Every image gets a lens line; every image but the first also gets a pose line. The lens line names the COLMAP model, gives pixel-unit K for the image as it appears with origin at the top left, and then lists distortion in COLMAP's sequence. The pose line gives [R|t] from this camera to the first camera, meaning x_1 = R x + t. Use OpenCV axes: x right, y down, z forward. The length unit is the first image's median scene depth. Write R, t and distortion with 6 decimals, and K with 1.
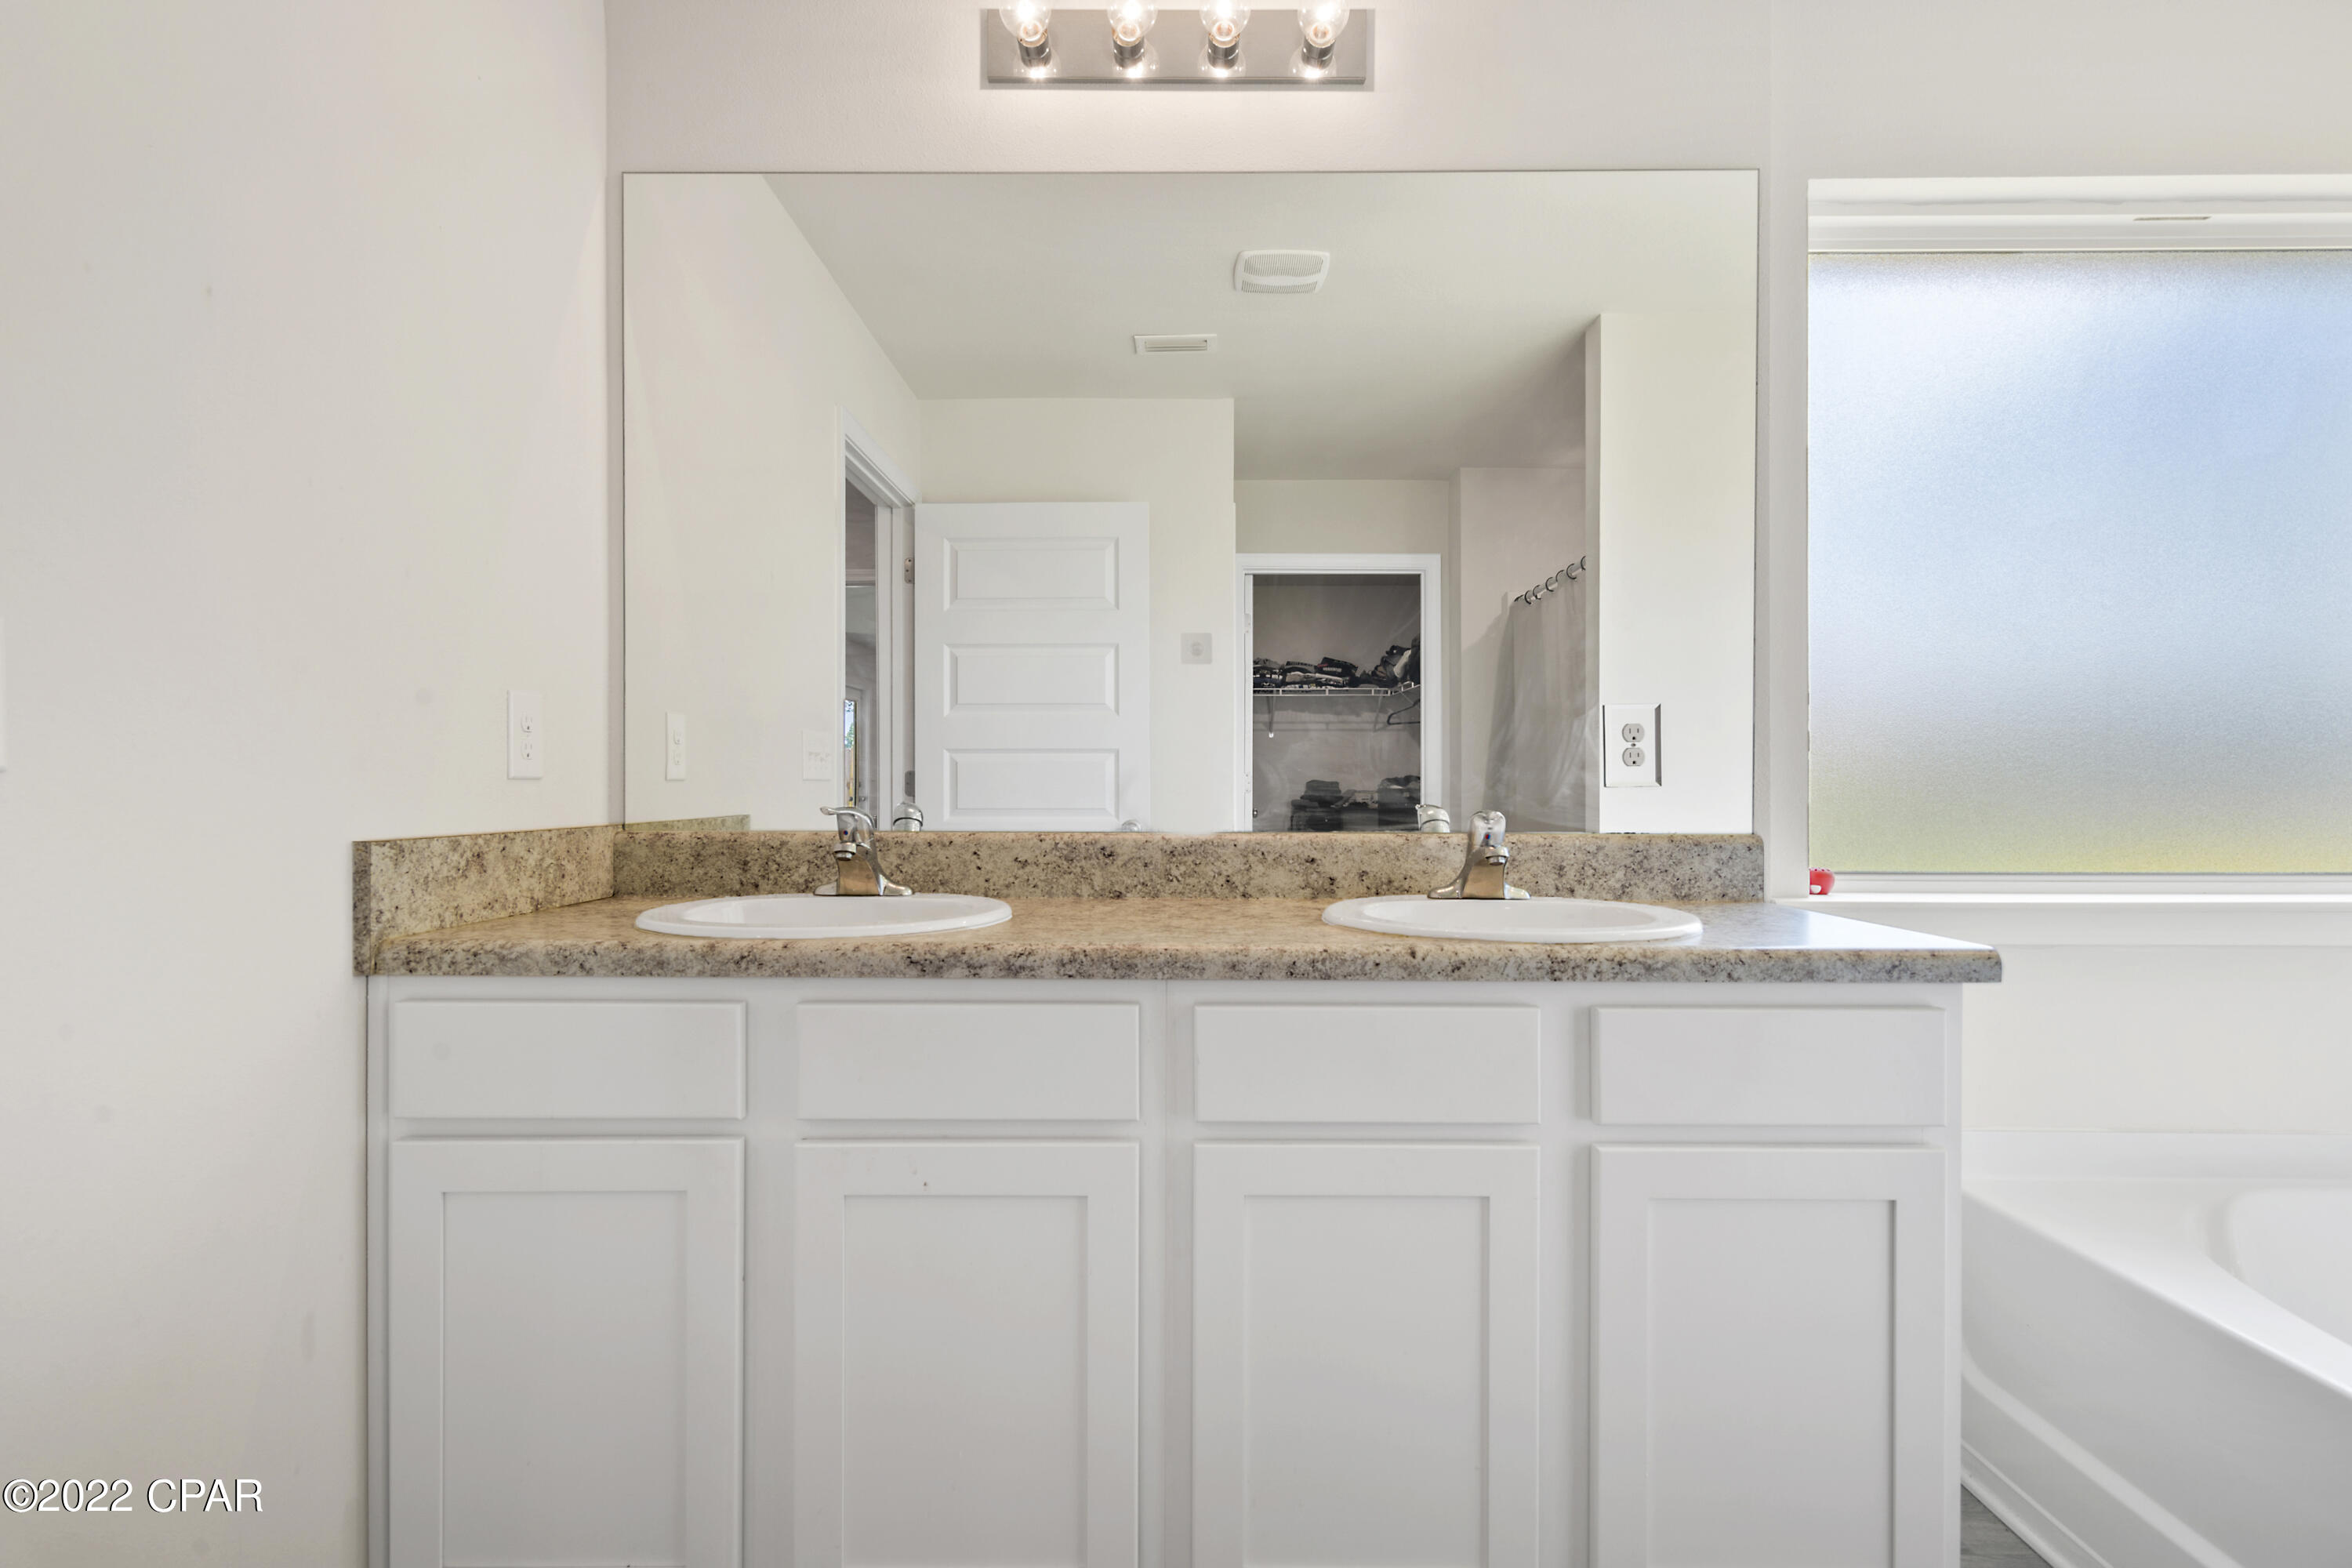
lens RADIAL K [[1140.7, 0, 1136.7], [0, 1140.7, 800.1], [0, 0, 1]] dist [0.010904, -0.002018]
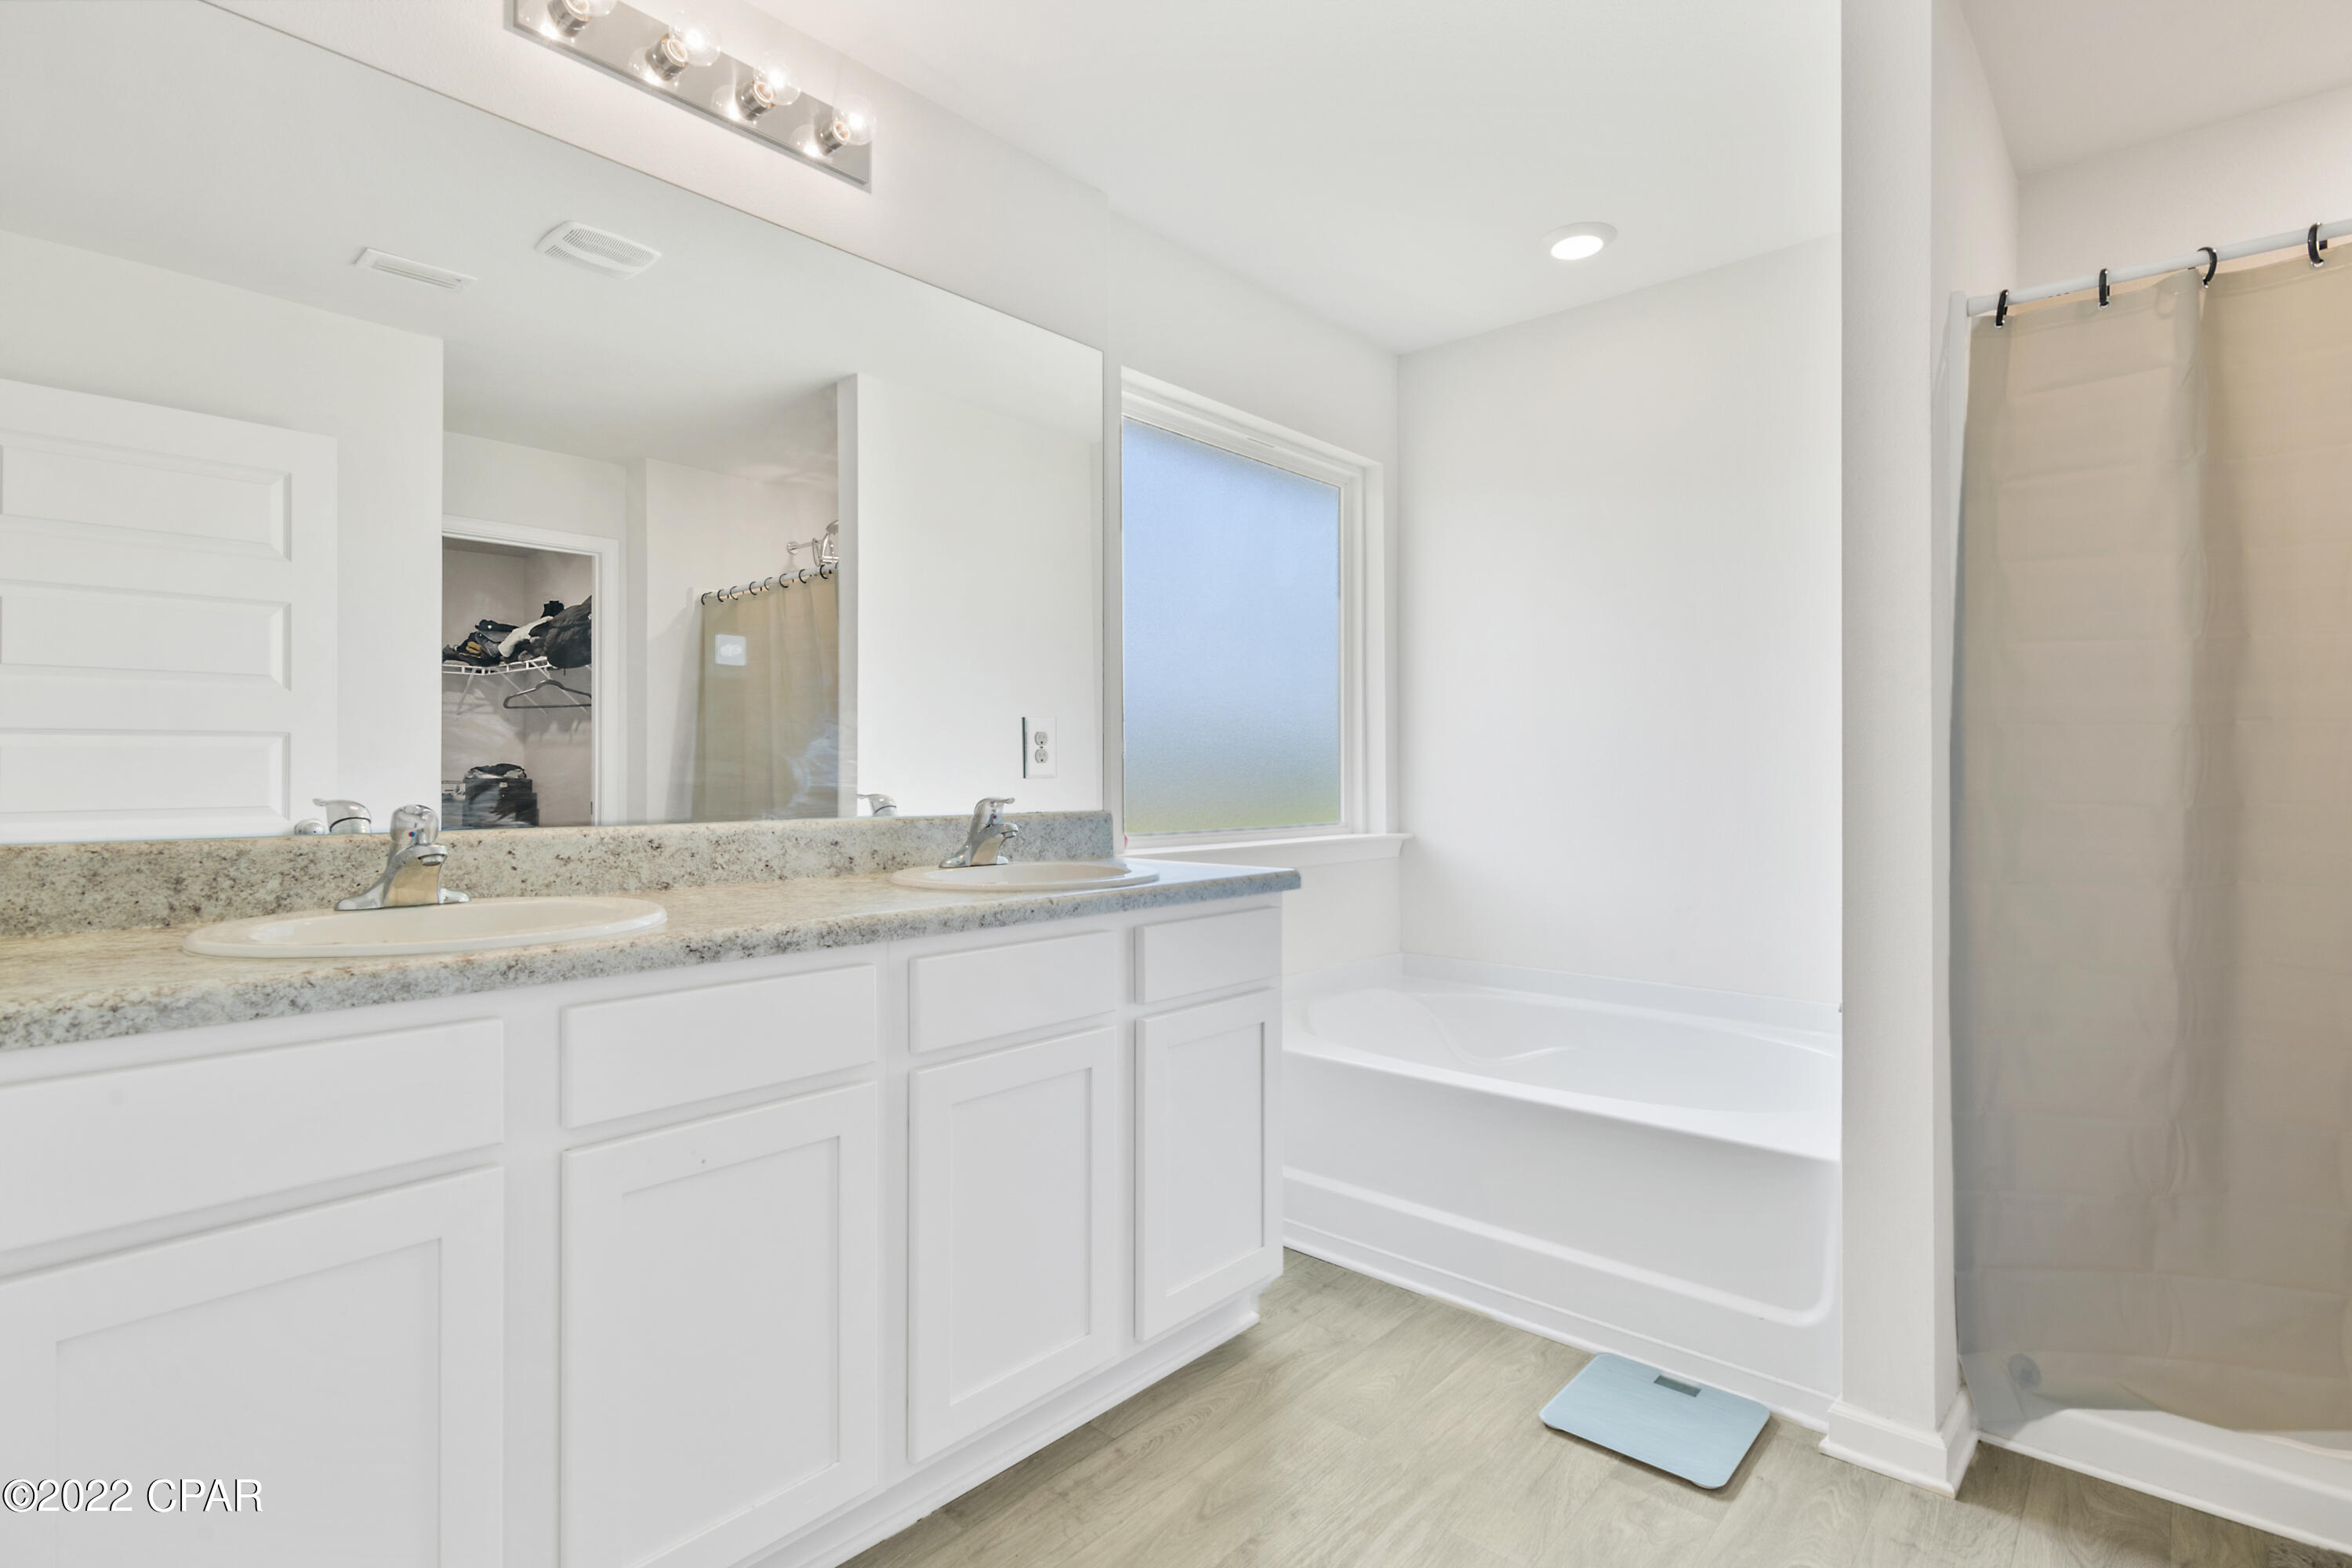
lens RADIAL K [[1140.7, 0, 1162.1], [0, 1140.7, 776.8], [0, 0, 1]] dist [0.010904, -0.002018]
pose [[0.666607, -0.003260, 0.745402, -0.485892], [0.010598, 0.999931, -0.005105, -0.004512], [-0.745334, 0.011303, 0.666595, -0.011716]]
